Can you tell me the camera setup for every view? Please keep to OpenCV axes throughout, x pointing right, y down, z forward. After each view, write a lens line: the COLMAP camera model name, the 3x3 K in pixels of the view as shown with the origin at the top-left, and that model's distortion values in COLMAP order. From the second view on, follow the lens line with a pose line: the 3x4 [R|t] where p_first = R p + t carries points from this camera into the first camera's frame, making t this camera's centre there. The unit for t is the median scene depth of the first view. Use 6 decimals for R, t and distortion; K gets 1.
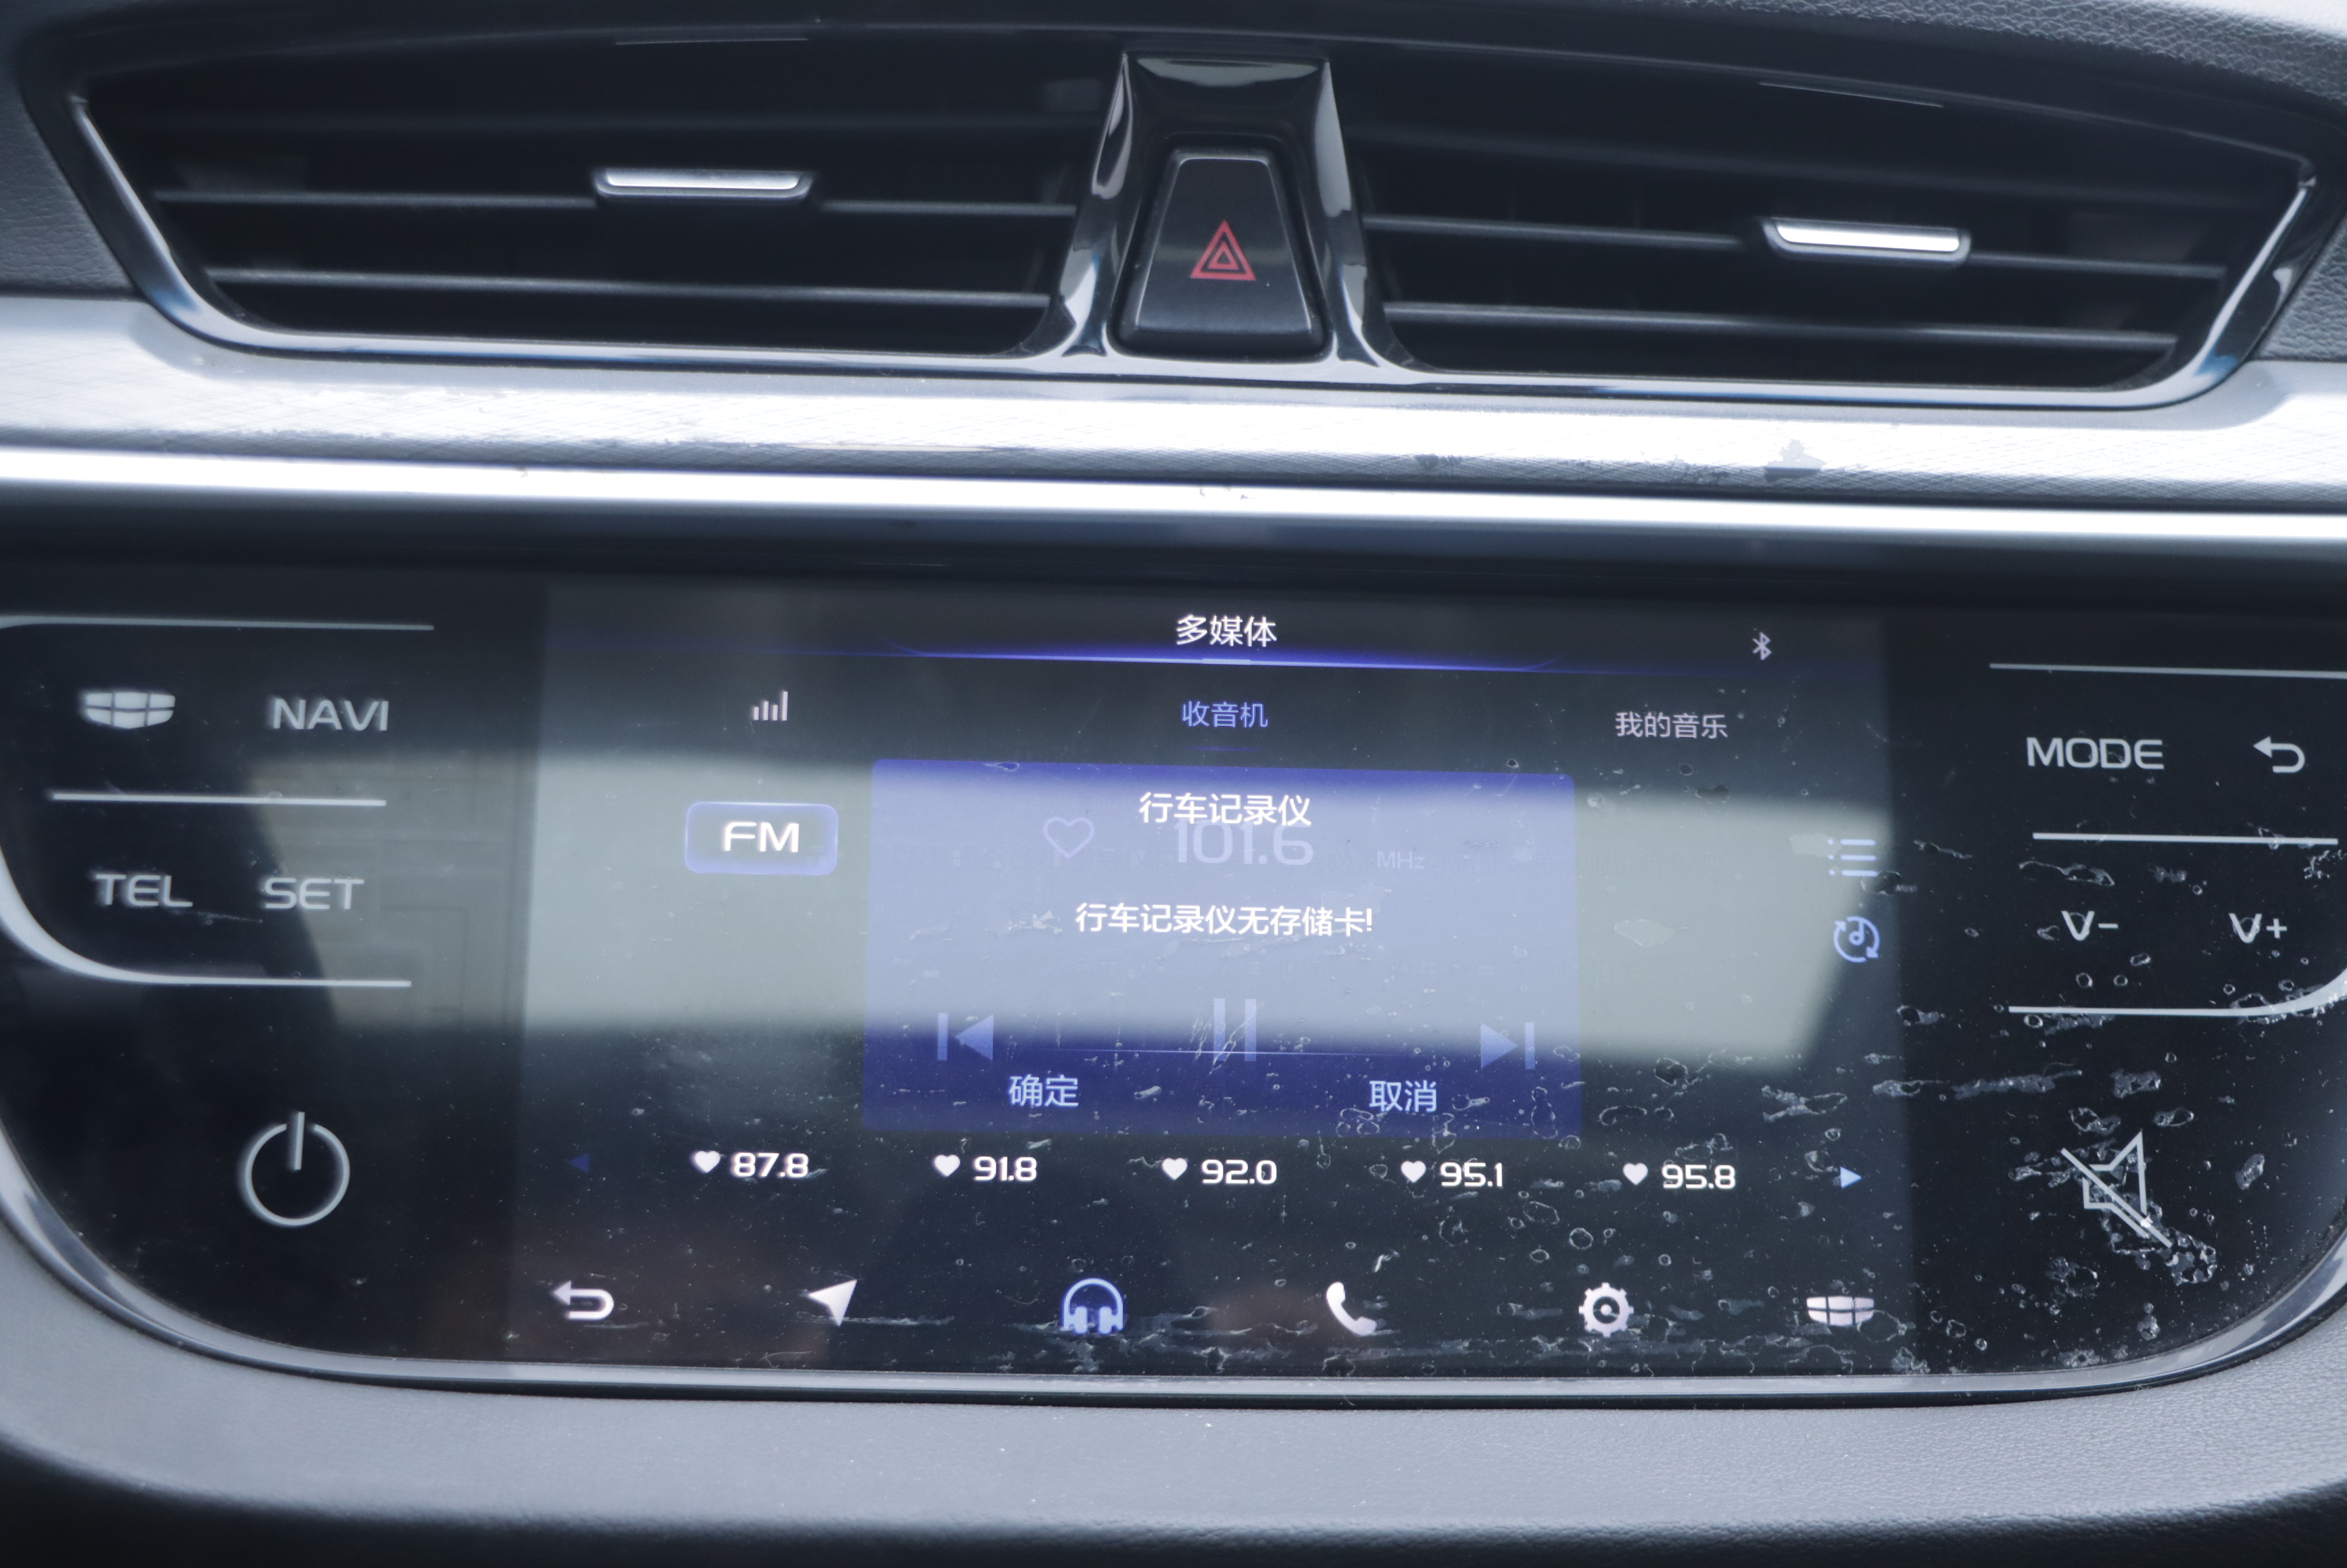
lens RADIAL K [[3024.1, 0, 1201.0], [0, 3024.1, 821.6], [0, 0, 1]] dist [-0.039693, 0.000000]
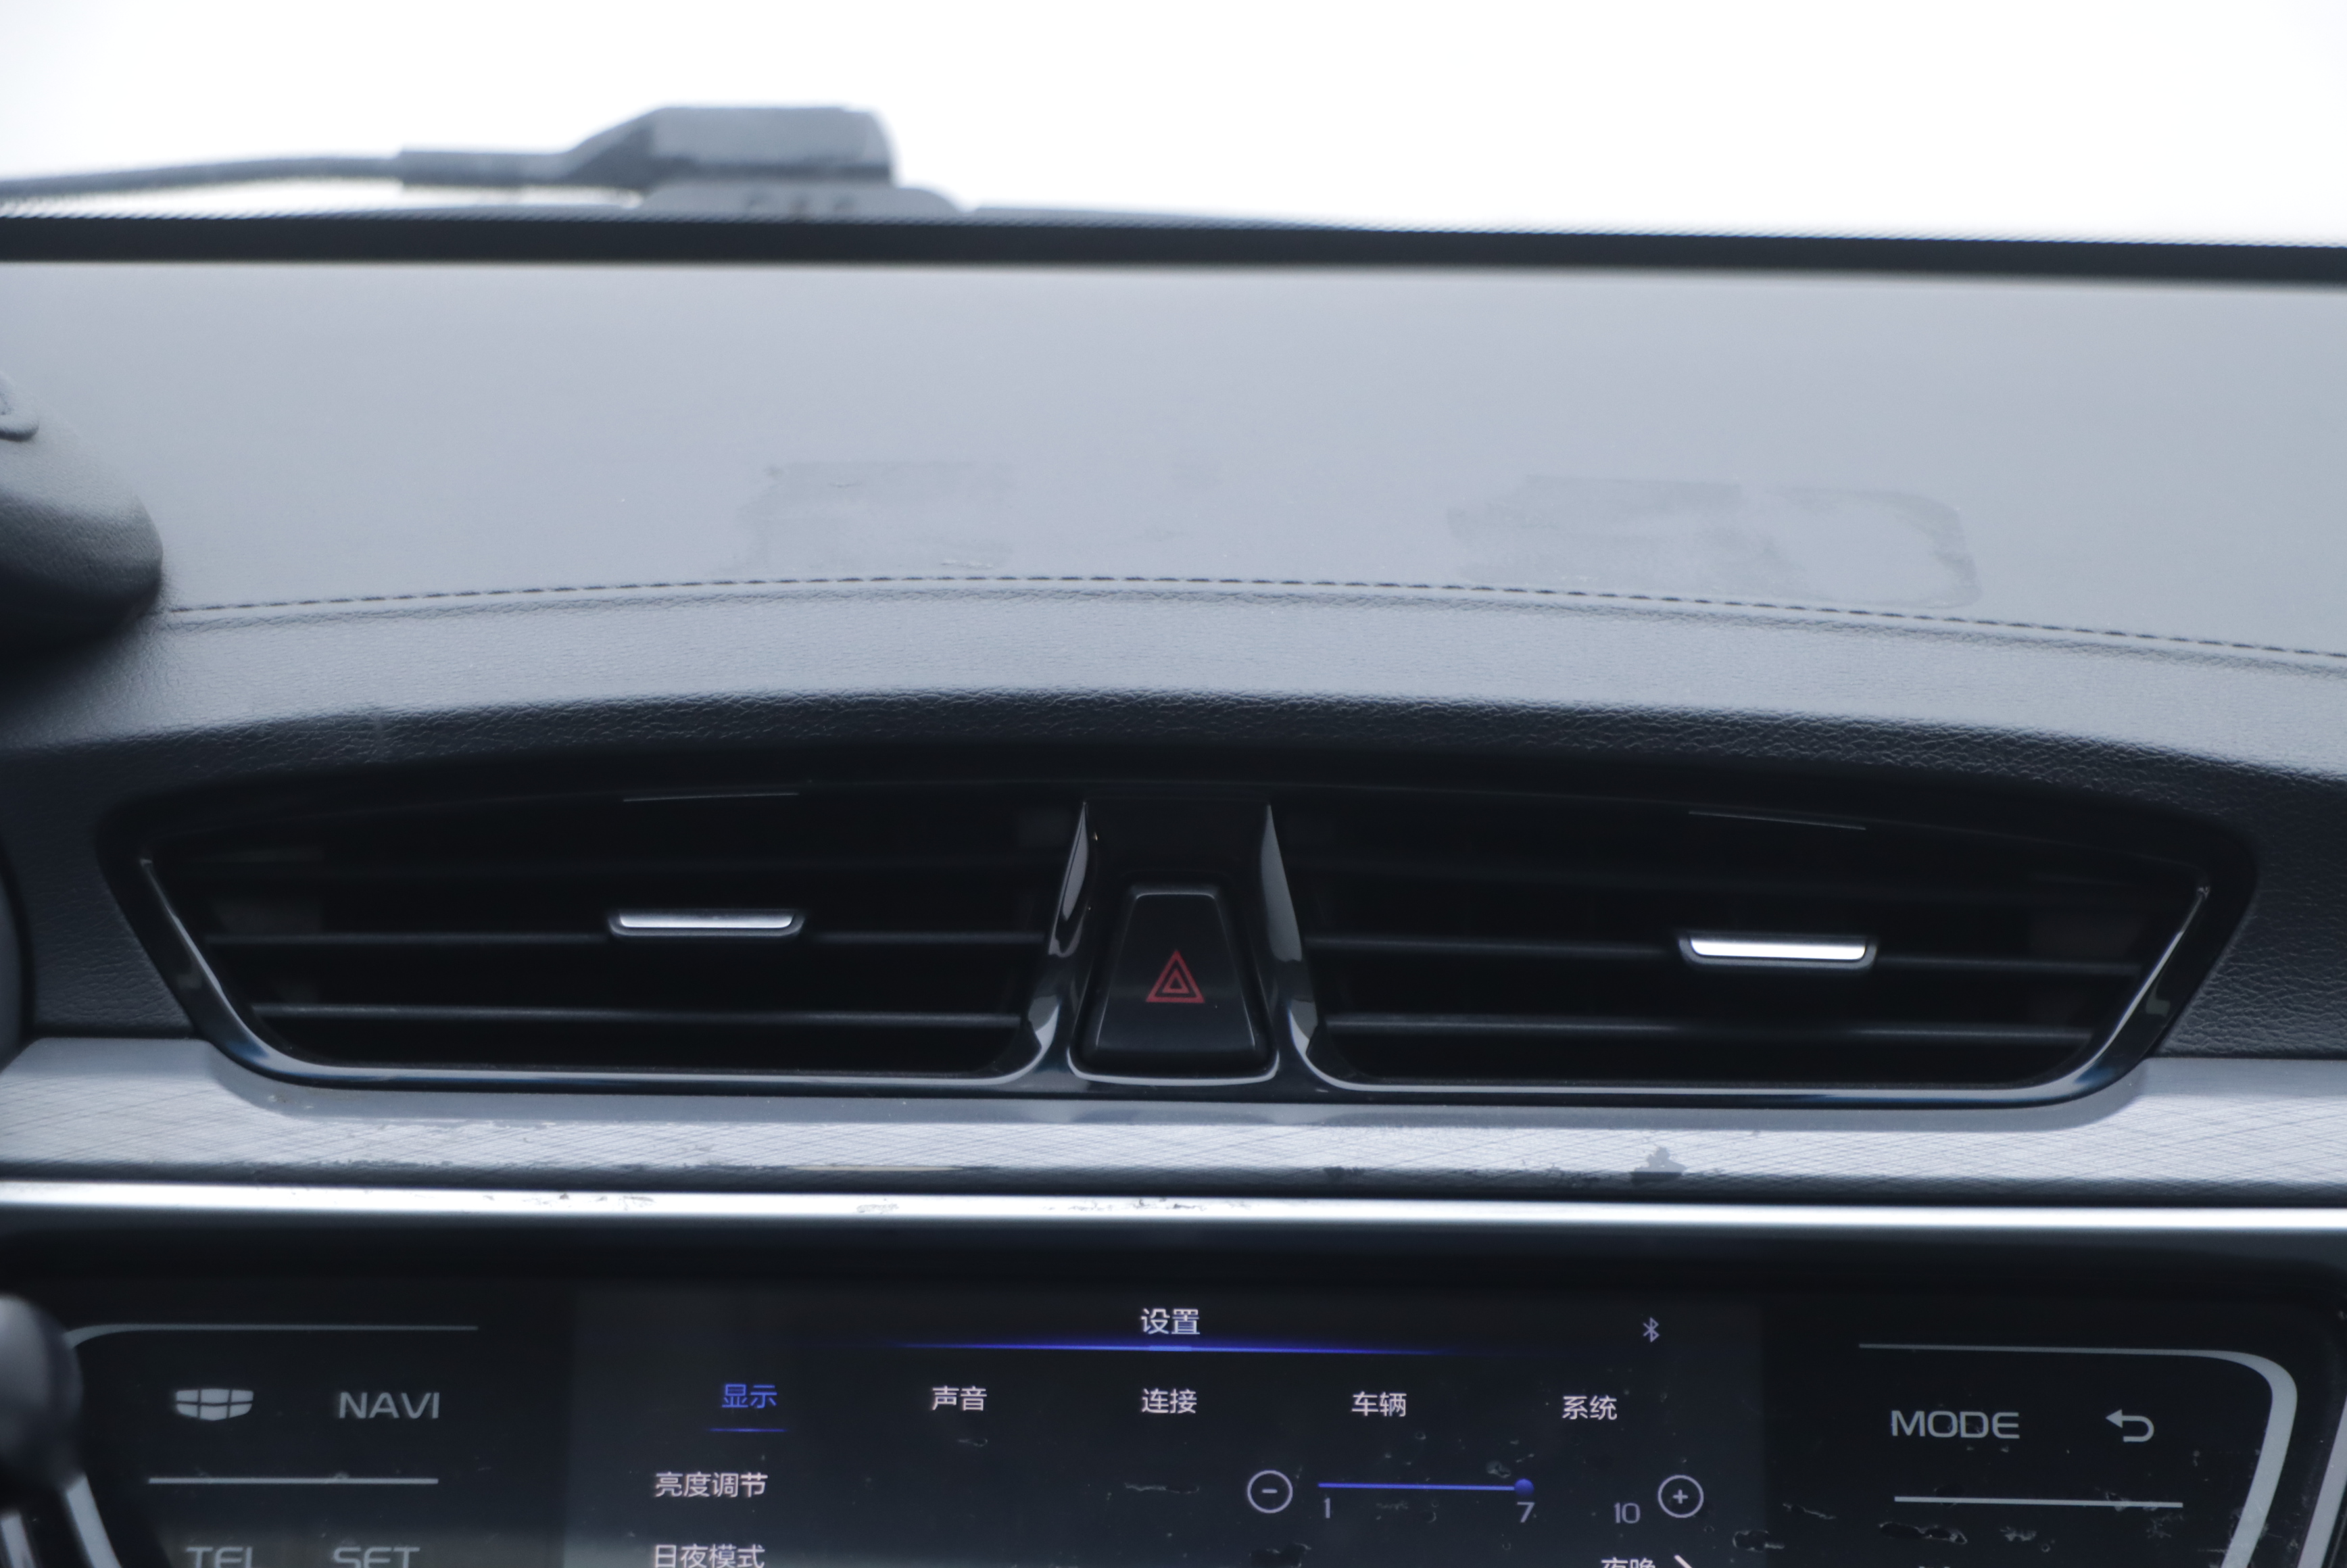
lens RADIAL K [[7640.3, 0, 1202.0], [0, 7640.3, 770.6], [0, 0, 1]] dist [0.487042, 0.000000]
pose [[0.997944, -0.016521, -0.061933, 0.206939], [0.007696, 0.990106, -0.140110, 0.138731], [0.063634, 0.139345, 0.988197, -1.916782]]
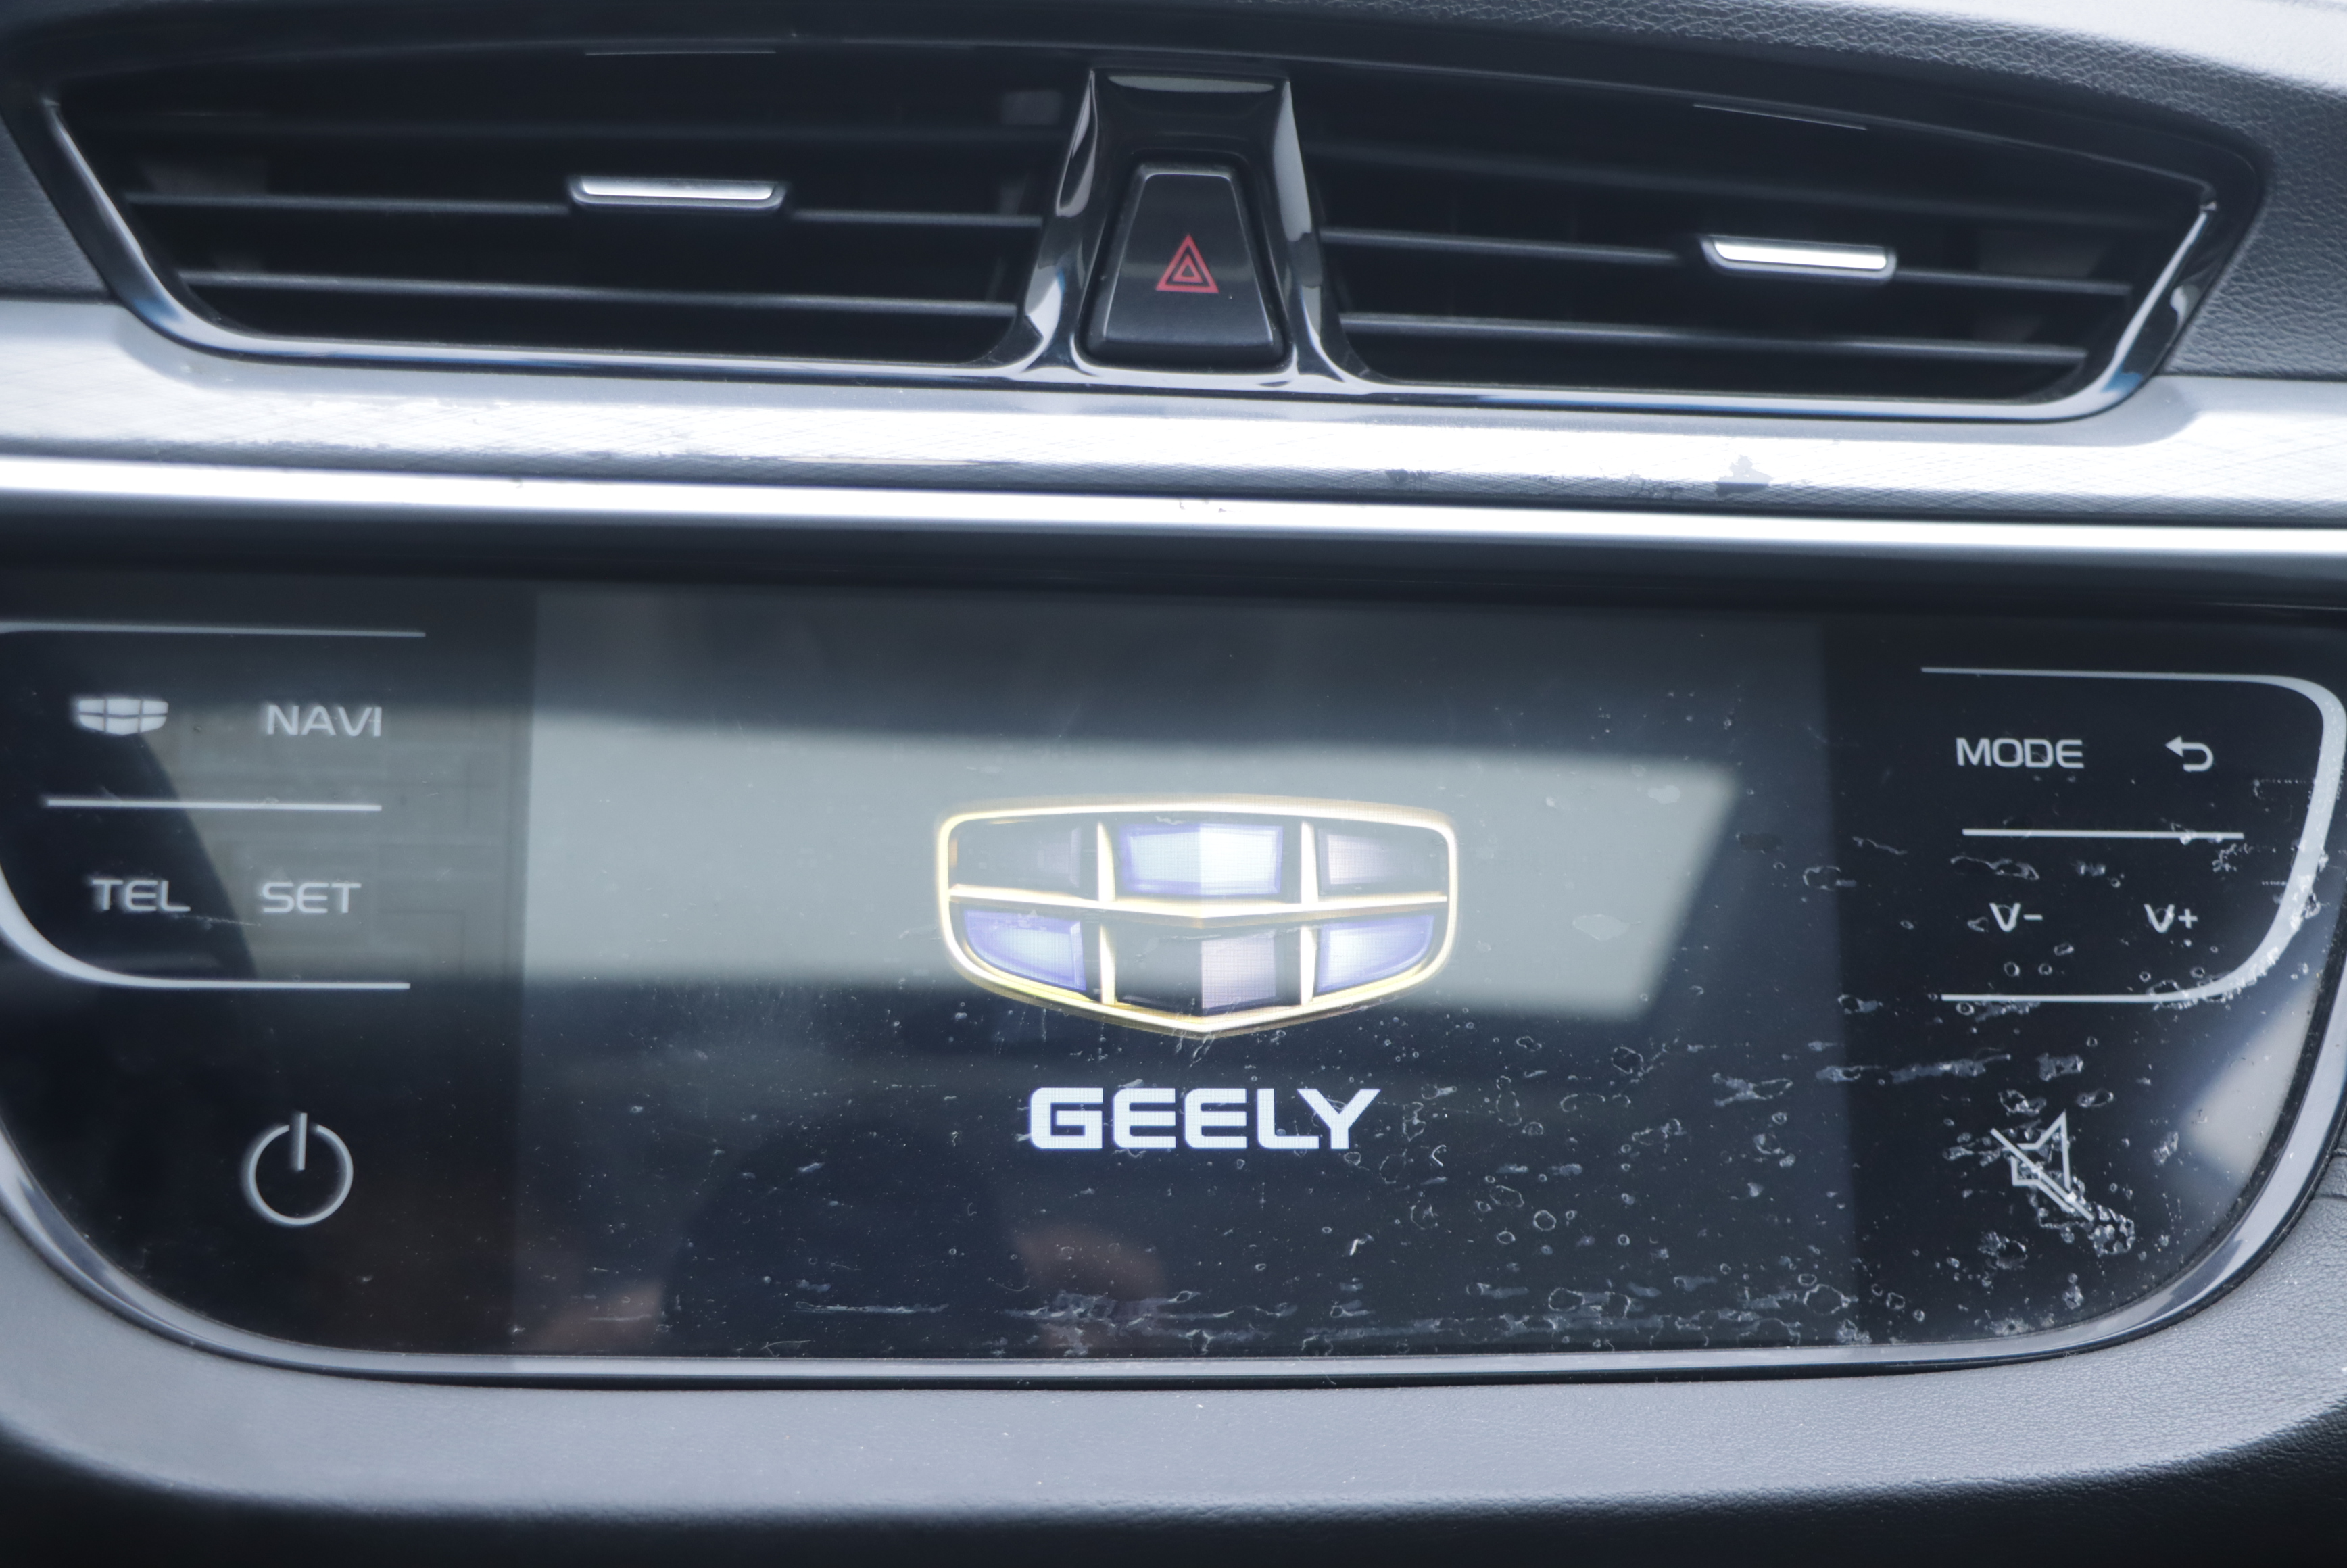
lens RADIAL K [[3024.1, 0, 1226.0], [0, 3024.1, 809.5], [0, 0, 1]] dist [-0.039693, 0.000000]
pose [[0.997381, -0.002832, 0.072277, -0.058897], [0.001505, 0.999829, 0.018415, -0.023589], [-0.072317, -0.018258, 0.997215, -0.034426]]
